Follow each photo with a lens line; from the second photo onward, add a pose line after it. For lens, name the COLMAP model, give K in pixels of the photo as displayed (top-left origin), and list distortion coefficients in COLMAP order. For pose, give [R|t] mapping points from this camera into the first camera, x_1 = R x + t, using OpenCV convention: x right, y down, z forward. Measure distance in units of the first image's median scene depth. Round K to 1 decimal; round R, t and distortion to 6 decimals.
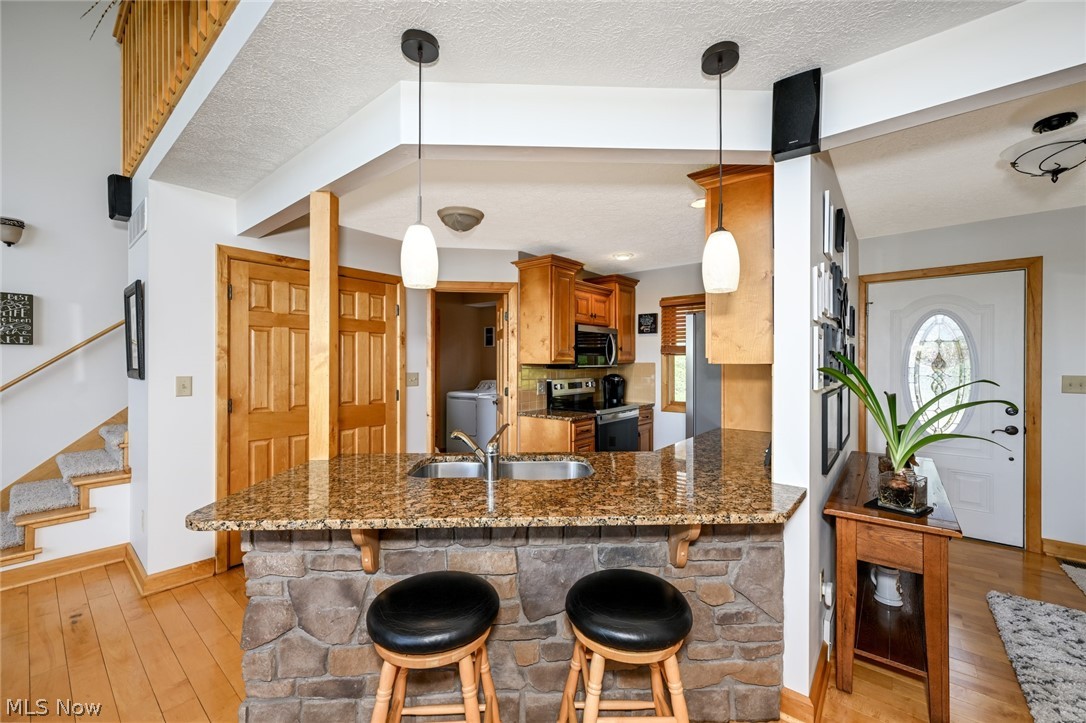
lens RADIAL K [[431.2, 0, 546.3], [0, 431.2, 364.1], [0, 0, 1]] dist [0.000005, -0.000120]
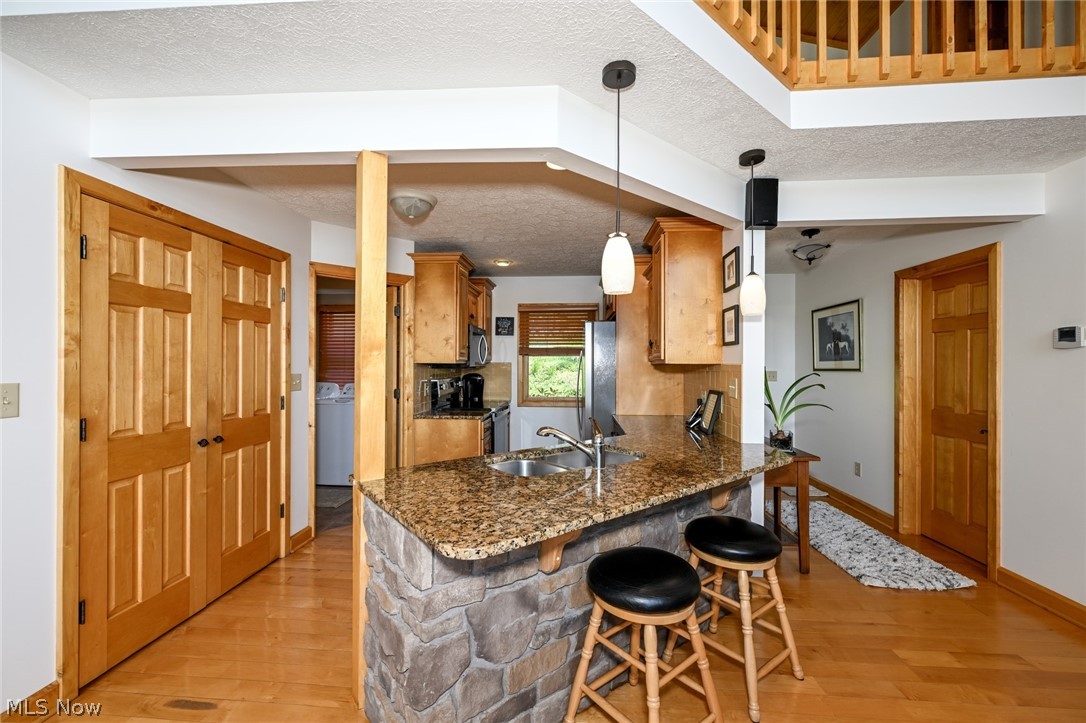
lens RADIAL K [[431.2, 0, 544.2], [0, 431.2, 363.5], [0, 0, 1]] dist [0.000005, -0.000120]
pose [[0.816380, 0.002689, 0.577509, -0.496401], [-0.002046, 0.999996, -0.001764, 0.001373], [-0.577512, 0.000259, 0.816382, 0.096929]]
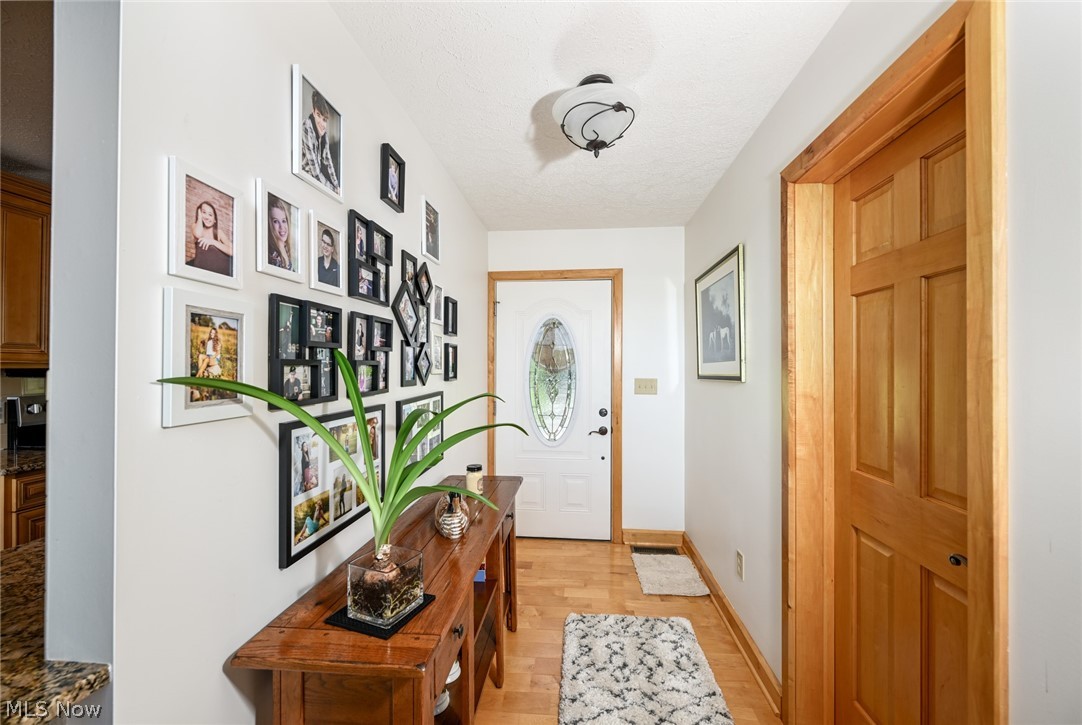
lens RADIAL K [[429.7, 0, 542.4], [0, 429.7, 366.6], [0, 0, 1]] dist [0.000005, -0.000120]
pose [[0.828239, 0.000943, 0.560374, 0.376783], [0.000652, 0.999996, -0.002646, -0.001148], [-0.560374, 0.002557, 0.828236, 0.216904]]
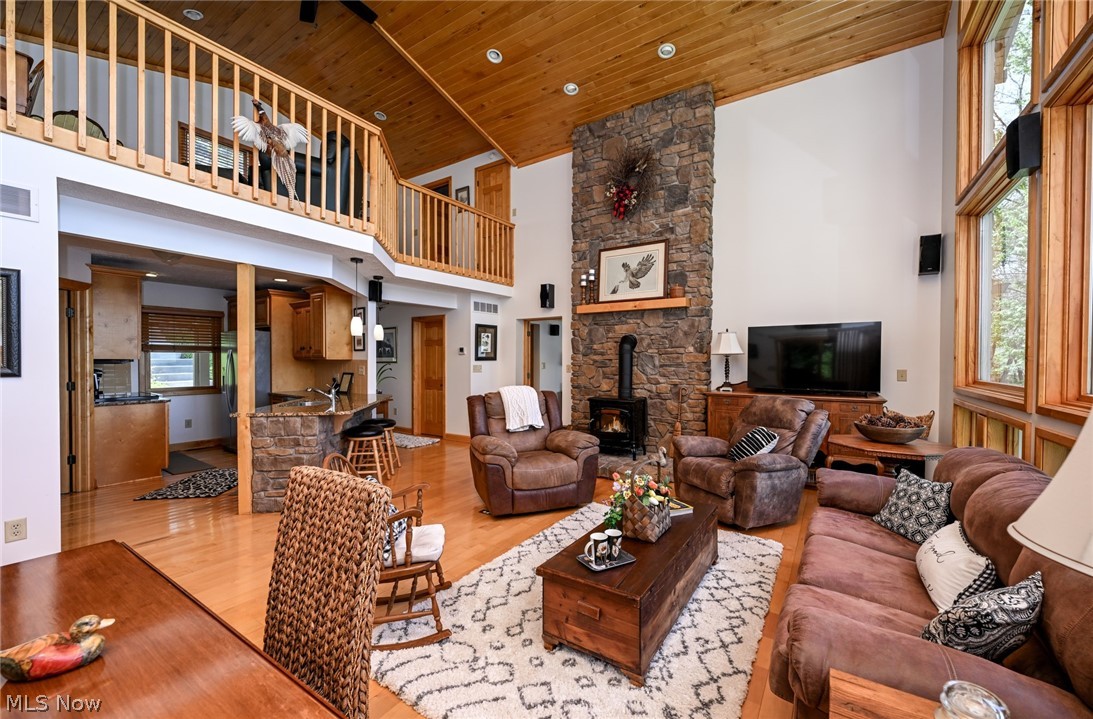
lens RADIAL K [[429.4, 0, 542.4], [0, 429.4, 366.0], [0, 0, 1]] dist [-0.001803, -0.000109]
pose [[-0.092557, -0.015902, 0.995580, -1.646907], [-0.001877, 0.999873, 0.015796, -0.002642], [-0.995706, -0.000407, -0.092575, -0.034488]]
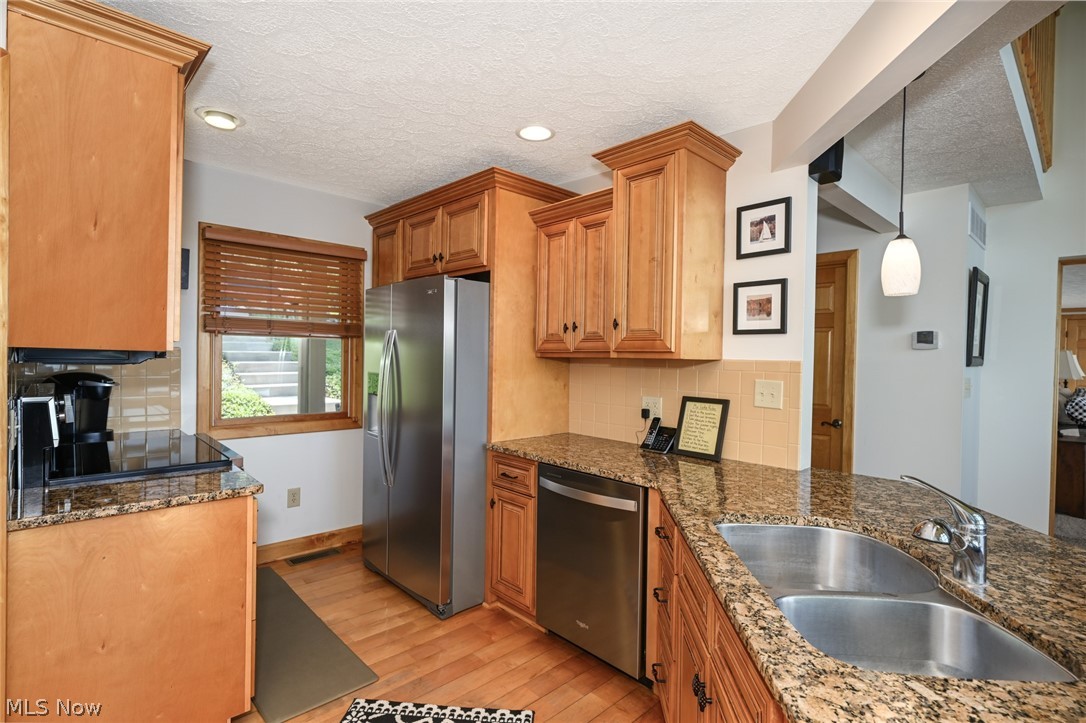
lens RADIAL K [[520.5, 0, 537.0], [0, 520.5, 358.9], [0, 0, 1]] dist [0.001337, 0.000938]
pose [[0.132780, -0.005918, 0.991128, -0.470020], [-0.019123, 0.999781, 0.008532, -0.002892], [-0.990961, -0.020086, 0.132637, 0.815839]]
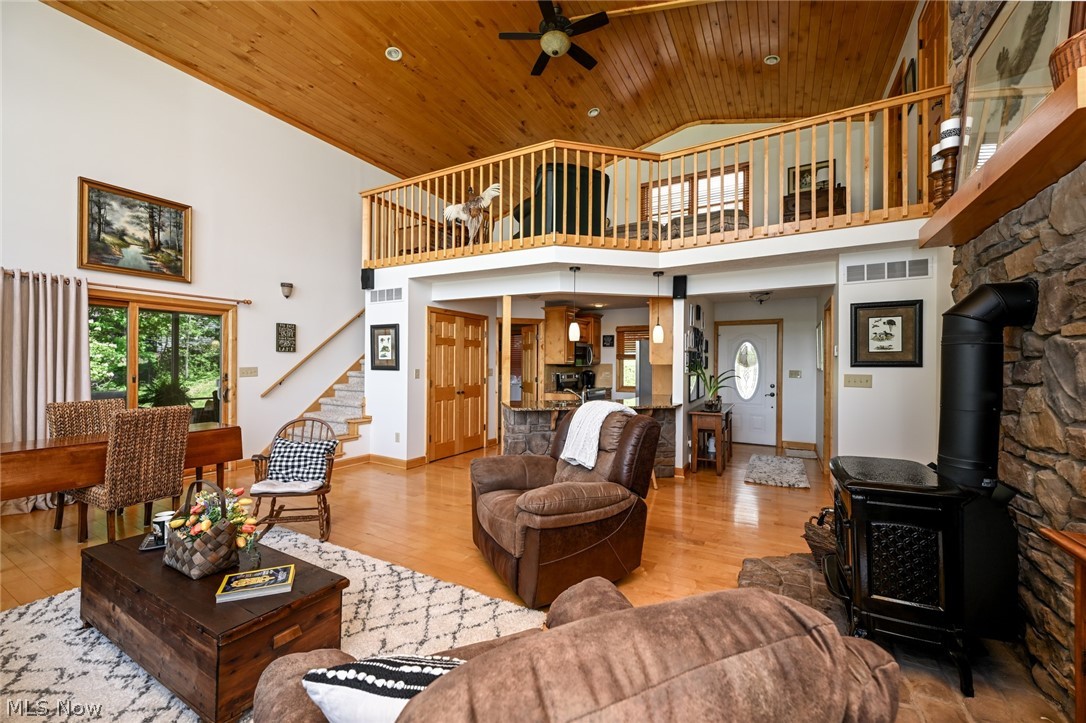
lens RADIAL K [[431.2, 0, 549.9], [0, 431.2, 365.1], [0, 0, 1]] dist [0.000005, -0.000120]
pose [[0.982004, 0.004888, 0.188798, -0.508752], [-0.005140, 0.999986, 0.000845, 0.003592], [-0.188791, -0.001800, 0.982016, -1.030536]]
